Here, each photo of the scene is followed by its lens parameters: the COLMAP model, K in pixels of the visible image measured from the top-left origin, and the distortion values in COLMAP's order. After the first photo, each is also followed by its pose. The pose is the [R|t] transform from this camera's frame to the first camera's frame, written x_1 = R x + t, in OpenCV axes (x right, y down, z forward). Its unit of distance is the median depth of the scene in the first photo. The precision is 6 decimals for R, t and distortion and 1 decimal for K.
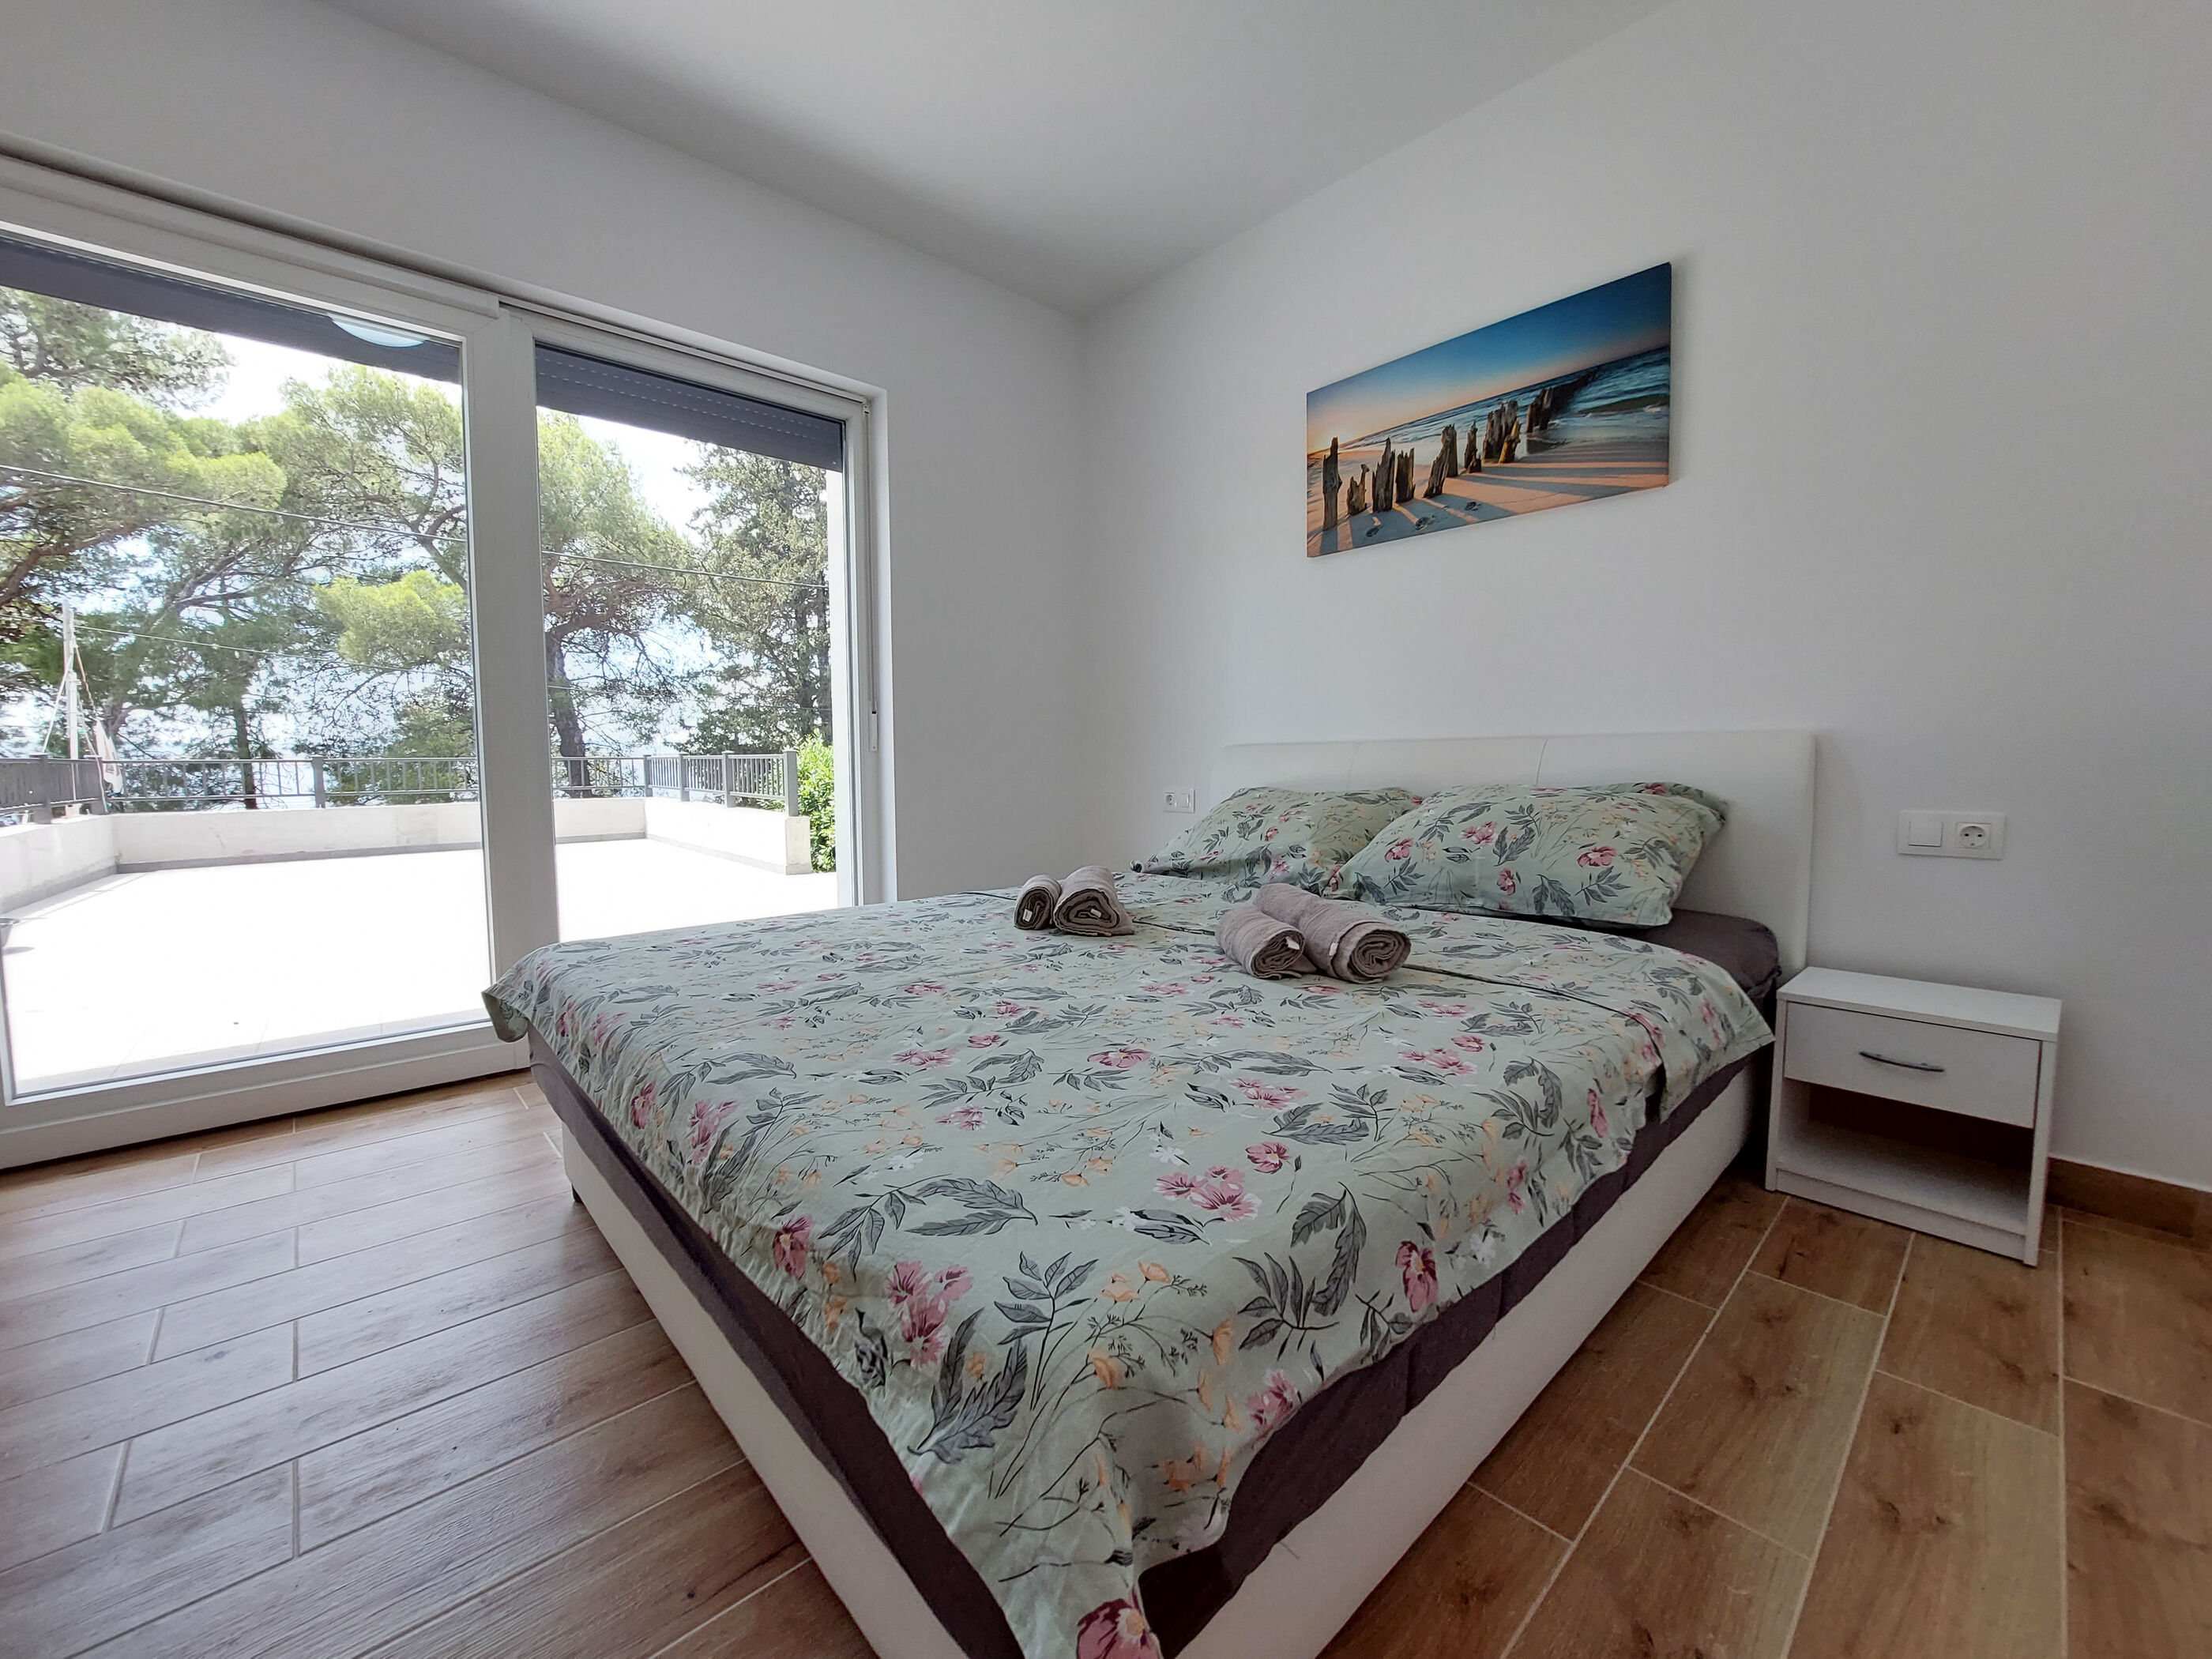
lens RADIAL K [[888.5, 0, 1106.0], [0, 888.5, 829.5], [0, 0, 1]] dist [-0.016139, 0.000618]
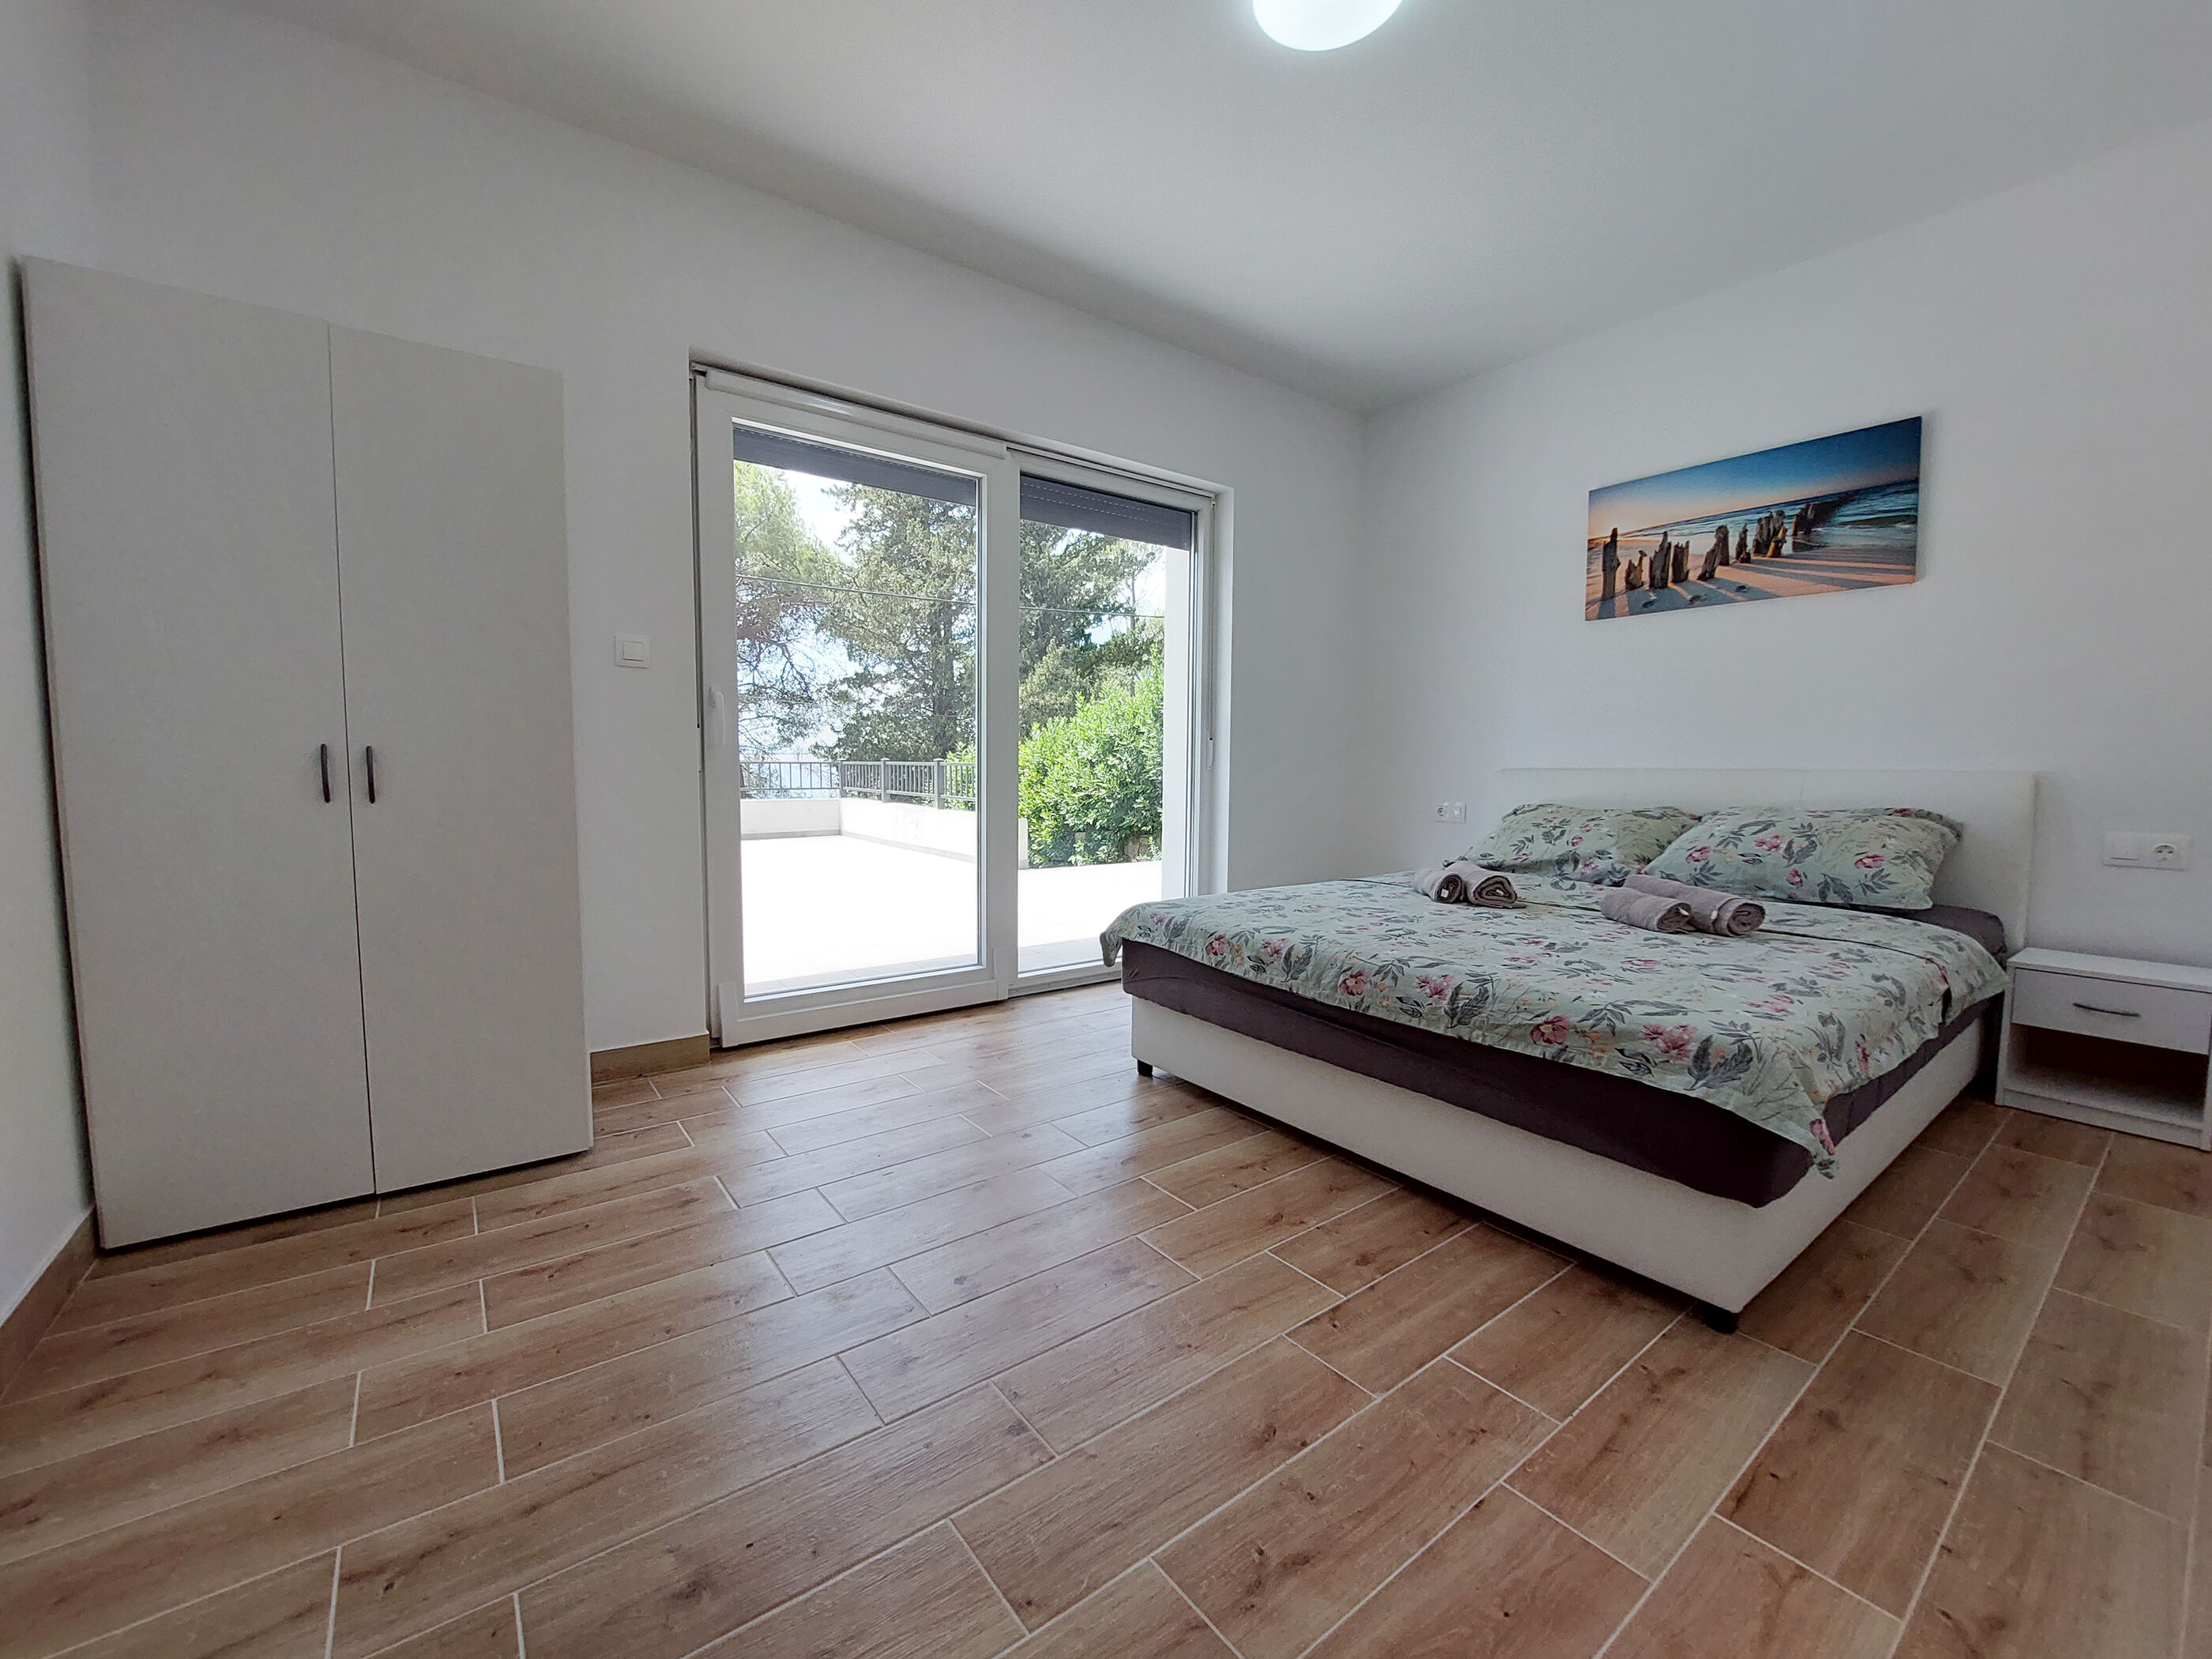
lens RADIAL K [[886.3, 0, 1112.7], [0, 886.3, 833.5], [0, 0, 1]] dist [-0.019269, 0.000756]
pose [[0.994651, 0.019643, -0.101407, -0.372226], [-0.019784, 0.999804, -0.000392, 0.008219], [0.101380, 0.002397, 0.994845, -0.371771]]
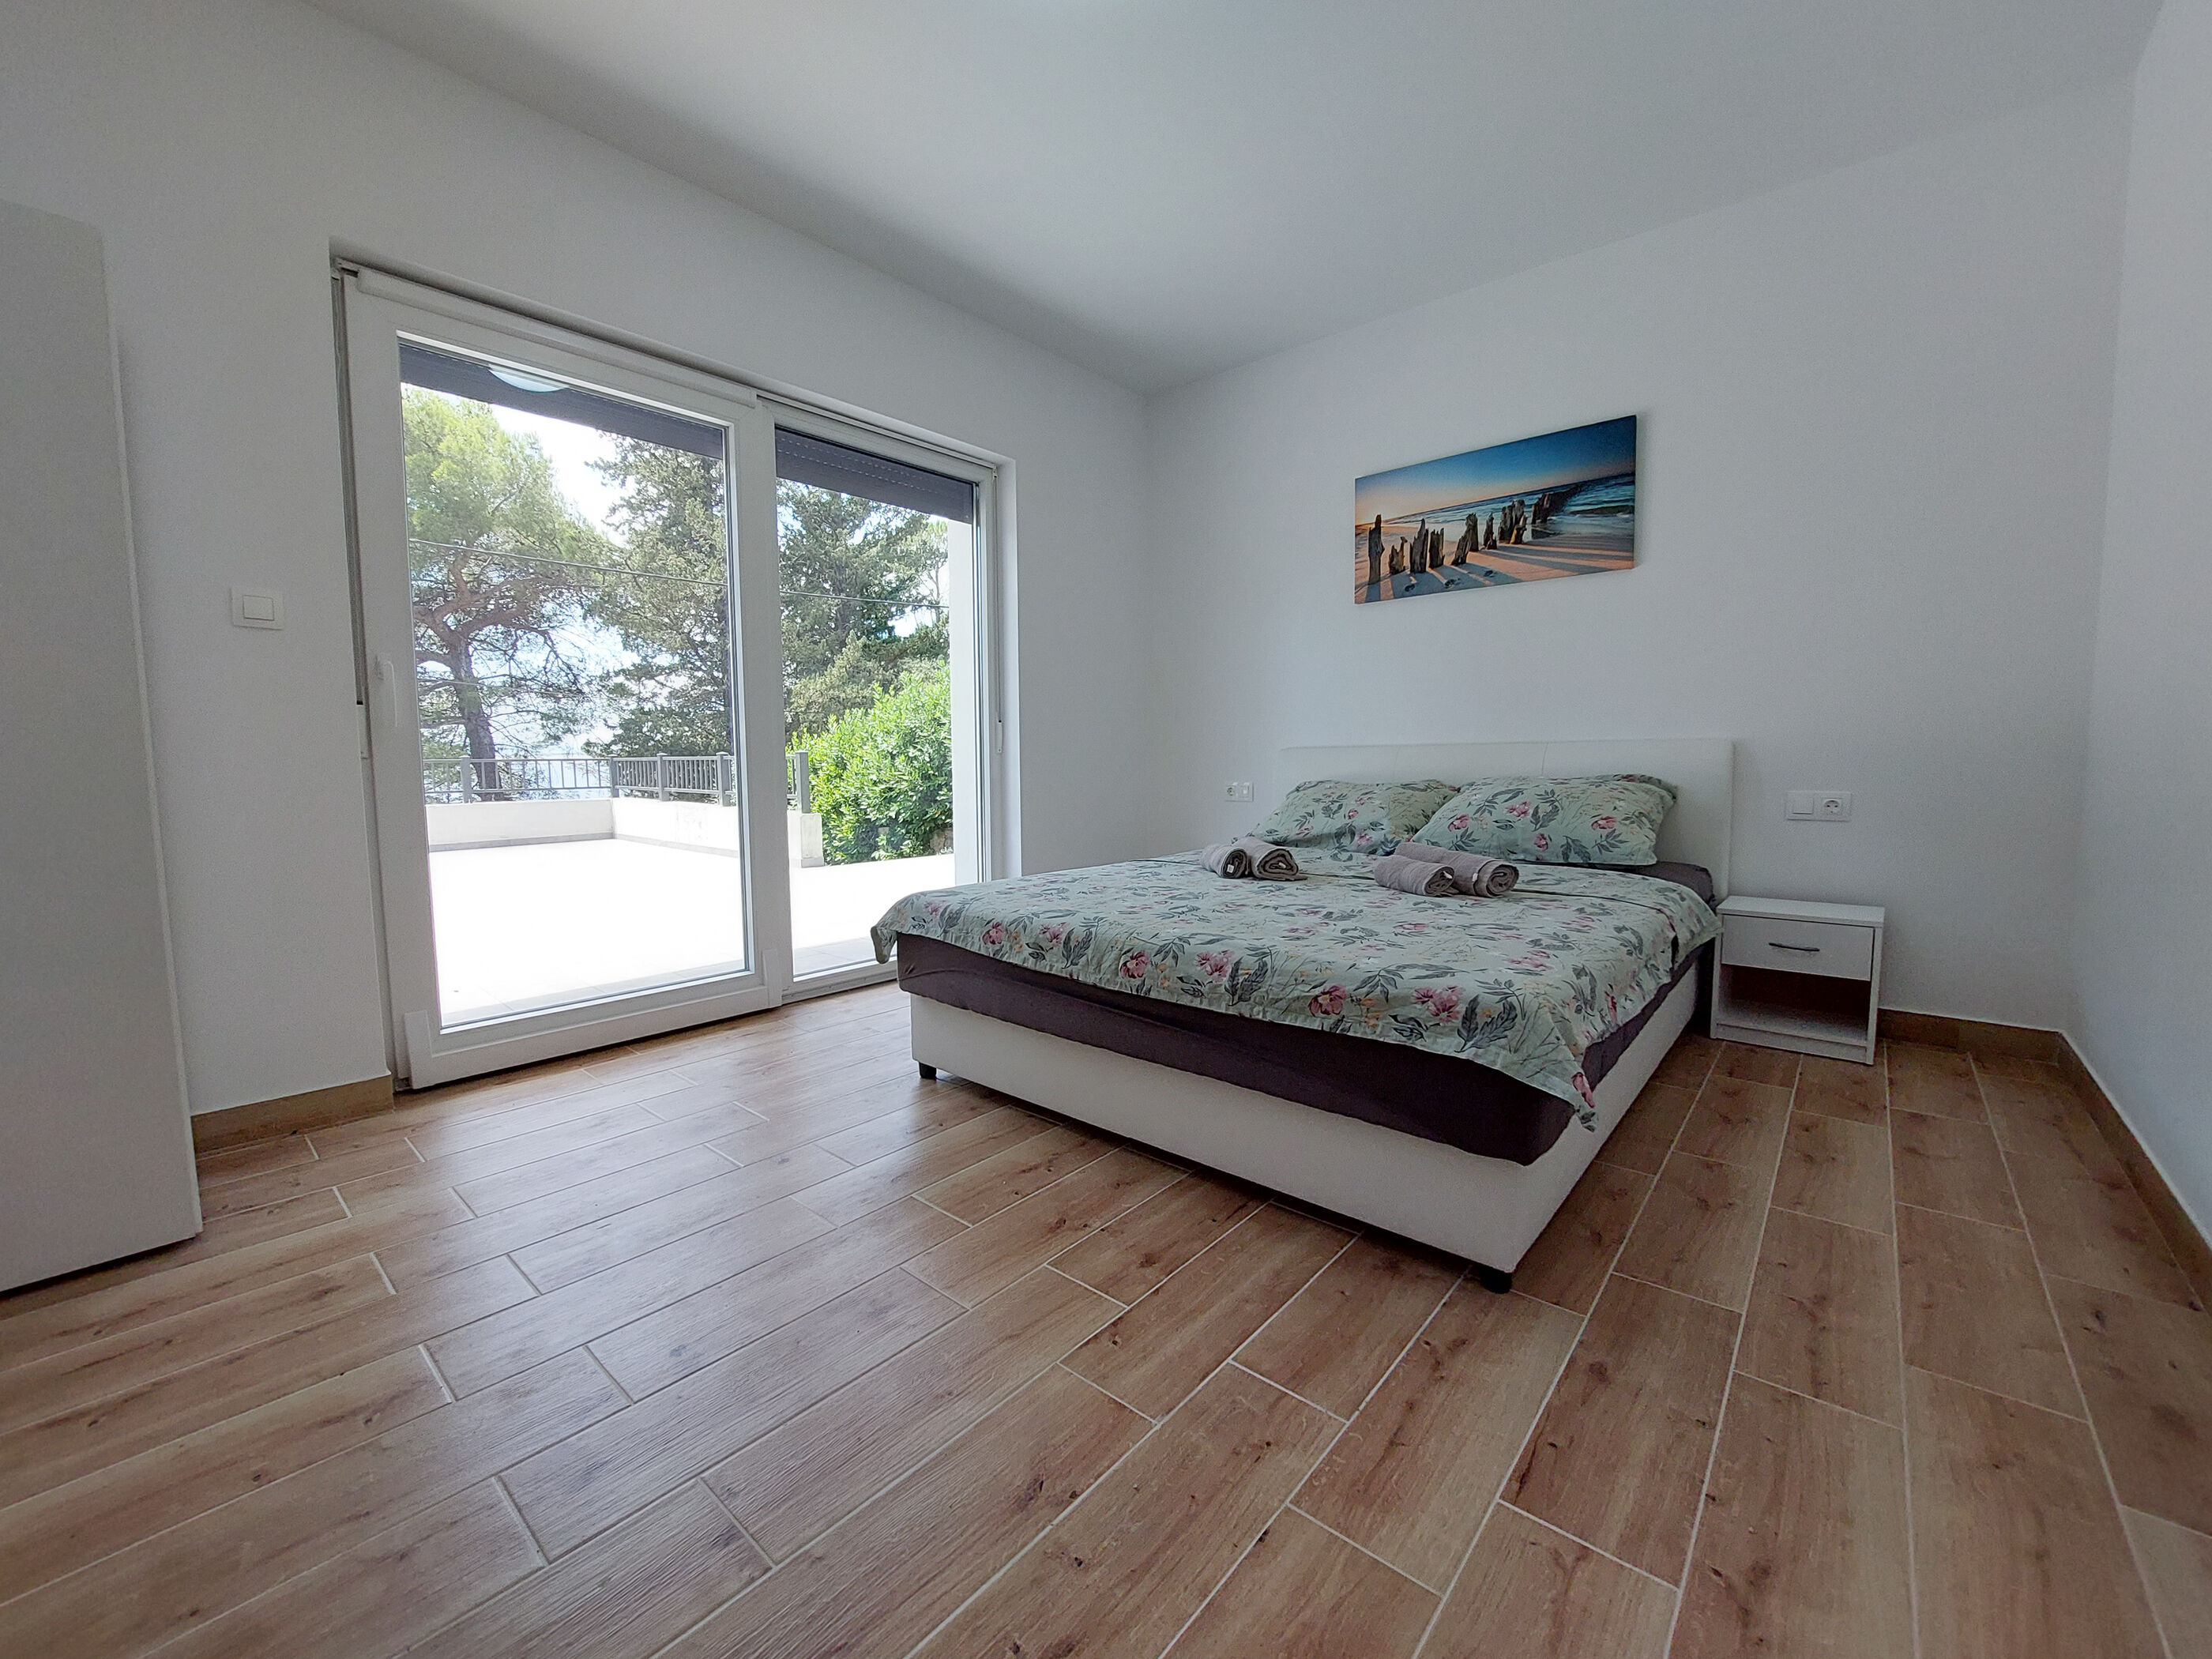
lens RADIAL K [[875.0, 0, 1109.5], [0, 875.0, 830.7], [0, 0, 1]] dist [-0.006101, -0.006551]
pose [[0.994248, -0.012327, 0.106393, -0.333294], [0.011977, 0.999921, 0.003924, 0.021196], [-0.106433, -0.002627, 0.994316, -0.295685]]
